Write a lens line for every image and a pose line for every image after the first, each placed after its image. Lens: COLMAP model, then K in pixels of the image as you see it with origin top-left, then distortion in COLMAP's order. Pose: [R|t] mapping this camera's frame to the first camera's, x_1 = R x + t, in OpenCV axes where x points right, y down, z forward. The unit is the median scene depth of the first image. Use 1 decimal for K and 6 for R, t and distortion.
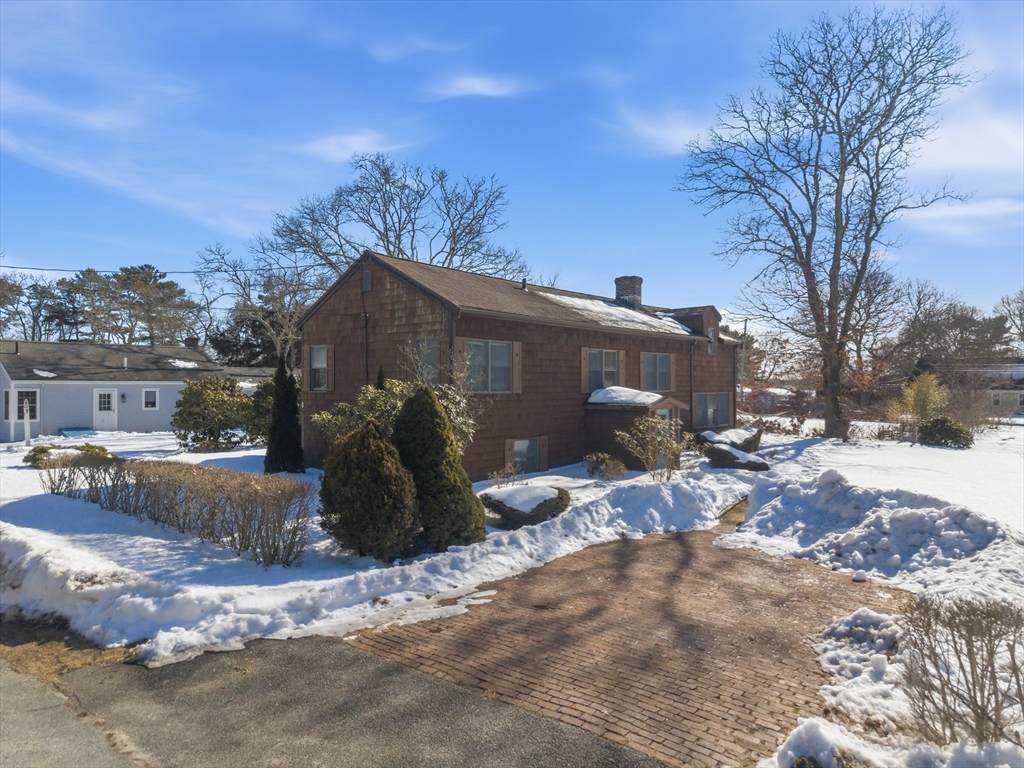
lens RADIAL K [[689.6, 0, 502.0], [0, 689.6, 383.4], [0, 0, 1]] dist [0.028179, -0.023433]
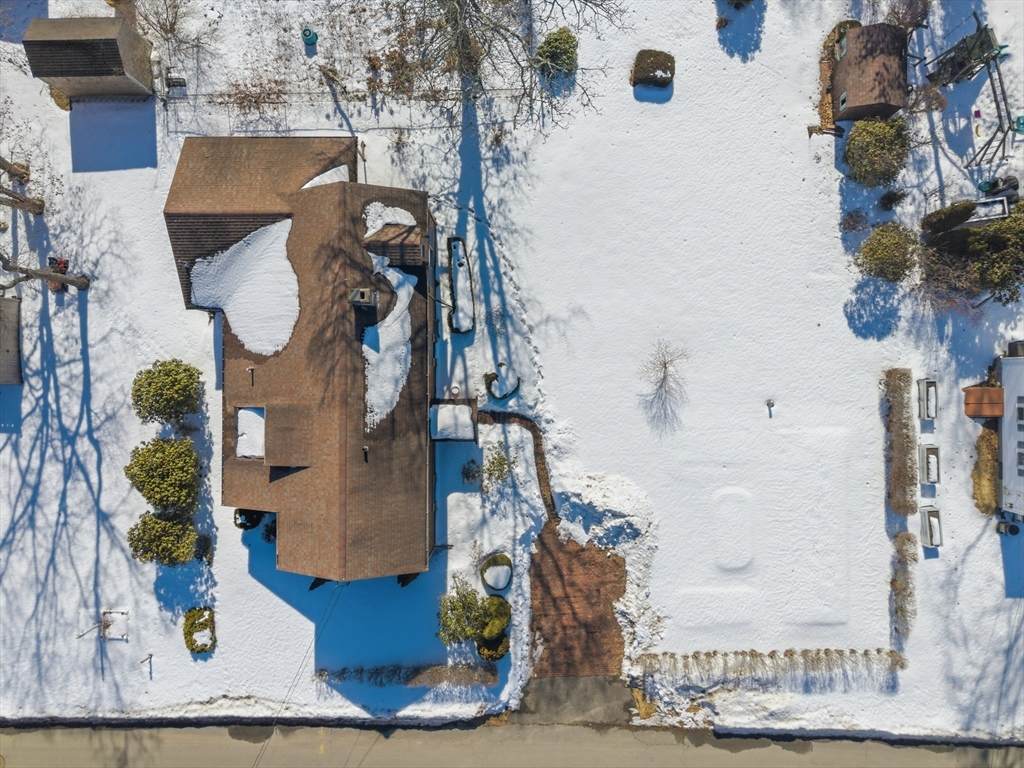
lens RADIAL K [[689.6, 0, 504.4], [0, 689.6, 390.8], [0, 0, 1]] dist [0.028179, -0.023433]
pose [[0.764783, -0.644115, -0.014927, 0.264878], [-0.000381, -0.023620, 0.999721, -1.205943], [-0.644288, -0.764564, -0.018310, 0.765922]]
